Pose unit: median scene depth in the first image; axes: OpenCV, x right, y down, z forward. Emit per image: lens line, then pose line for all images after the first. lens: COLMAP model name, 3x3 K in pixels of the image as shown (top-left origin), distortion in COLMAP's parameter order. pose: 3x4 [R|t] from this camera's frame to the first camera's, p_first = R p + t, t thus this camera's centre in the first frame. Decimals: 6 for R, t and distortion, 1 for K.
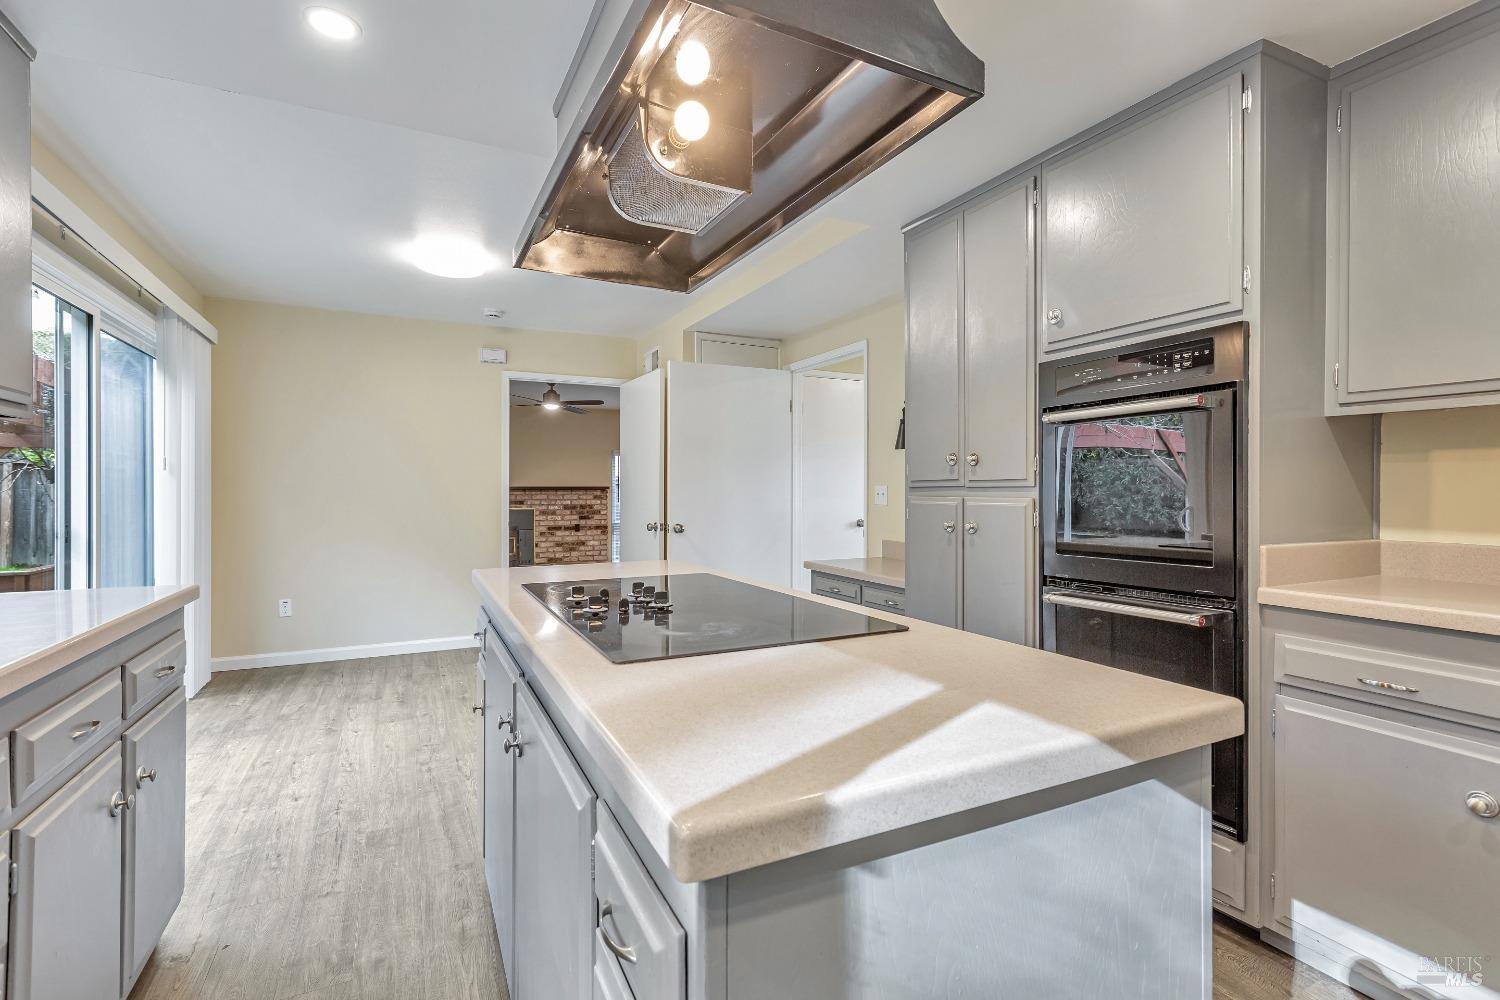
lens RADIAL K [[685.4, 0, 743.9], [0, 685.4, 497.5], [0, 0, 1]] dist [0.002880, -0.000749]
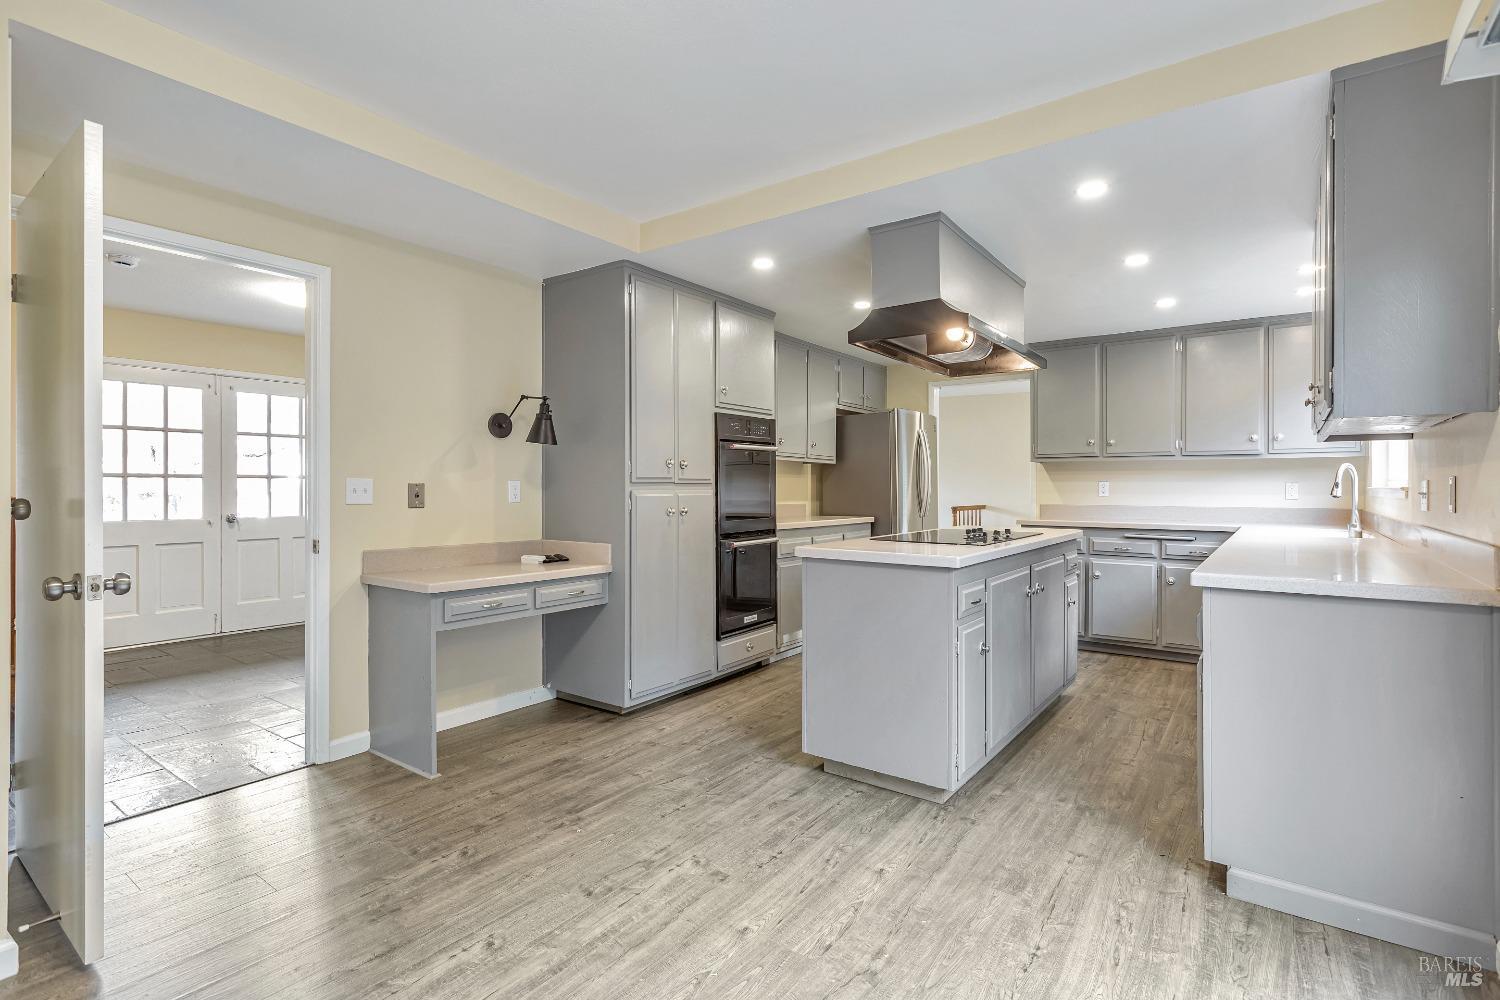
lens RADIAL K [[762.1, 0, 737.9], [0, 762.1, 492.9], [0, 0, 1]] dist [0.003358, -0.000180]
pose [[-0.467667, -0.004119, 0.883895, -0.575749], [0.008675, 0.999920, 0.009249, -0.004529], [-0.883862, 0.011993, -0.467594, 0.826318]]
